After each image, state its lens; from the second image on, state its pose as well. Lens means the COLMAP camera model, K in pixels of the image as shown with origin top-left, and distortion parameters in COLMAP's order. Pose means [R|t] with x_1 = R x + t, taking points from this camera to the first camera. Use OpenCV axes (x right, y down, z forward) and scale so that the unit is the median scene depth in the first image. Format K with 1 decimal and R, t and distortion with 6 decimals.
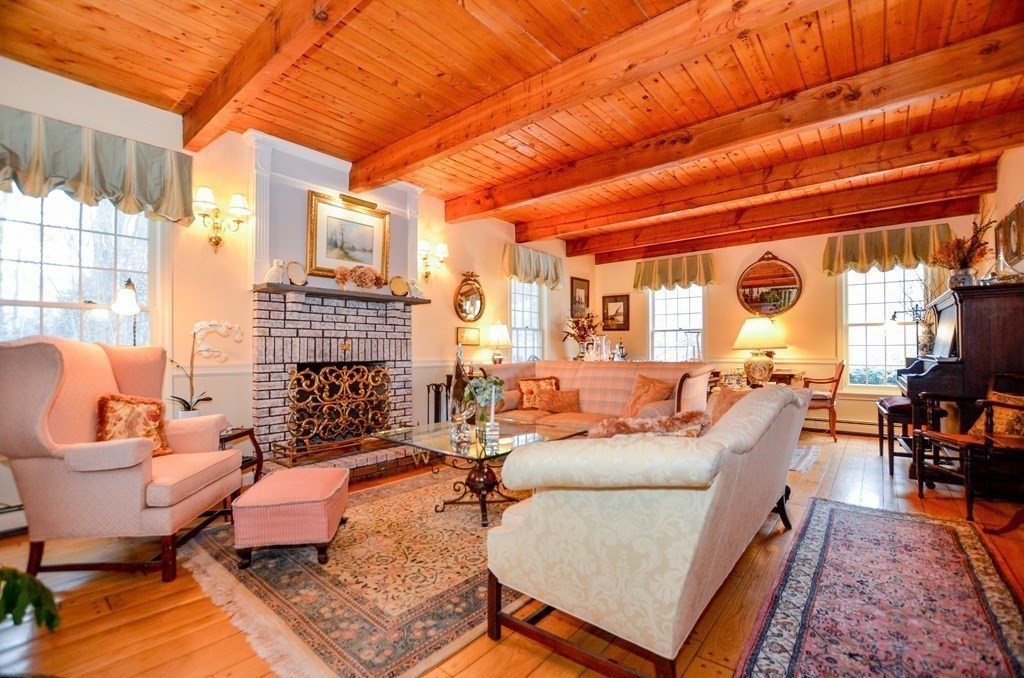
lens RADIAL K [[448.1, 0, 520.2], [0, 448.1, 348.9], [0, 0, 1]] dist [-0.026216, 0.000617]
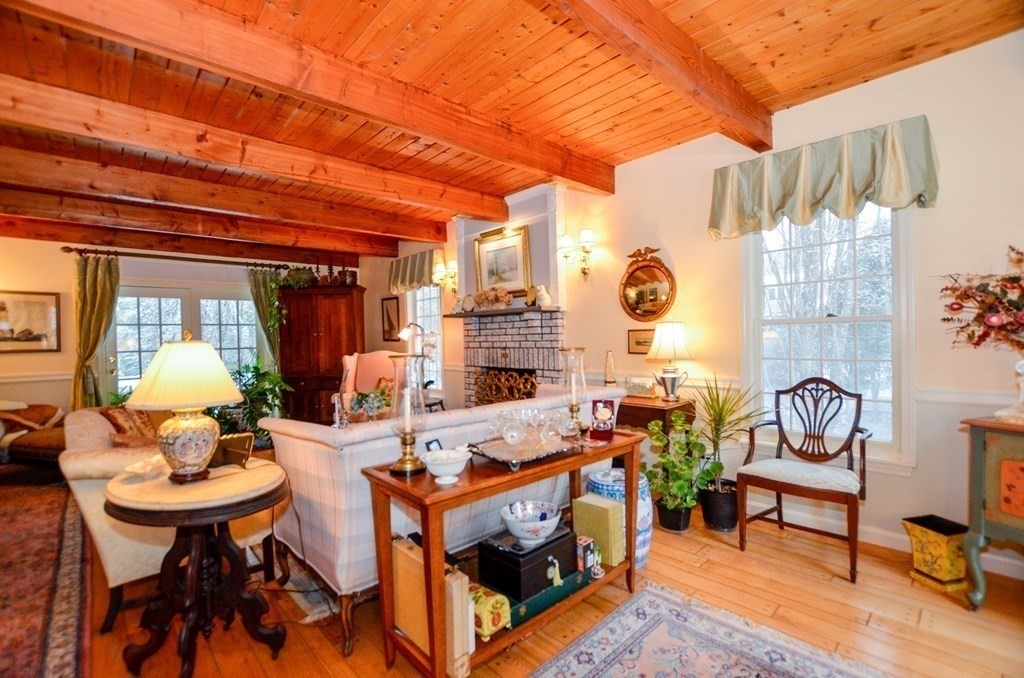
lens RADIAL K [[448.1, 0, 497.8], [0, 448.1, 350.7], [0, 0, 1]] dist [-0.026216, 0.000617]
pose [[-0.147935, 0.029111, -0.988569, 0.826977], [0.018310, 0.999476, 0.026692, -0.051069], [0.988828, -0.014151, -0.148390, 1.201361]]
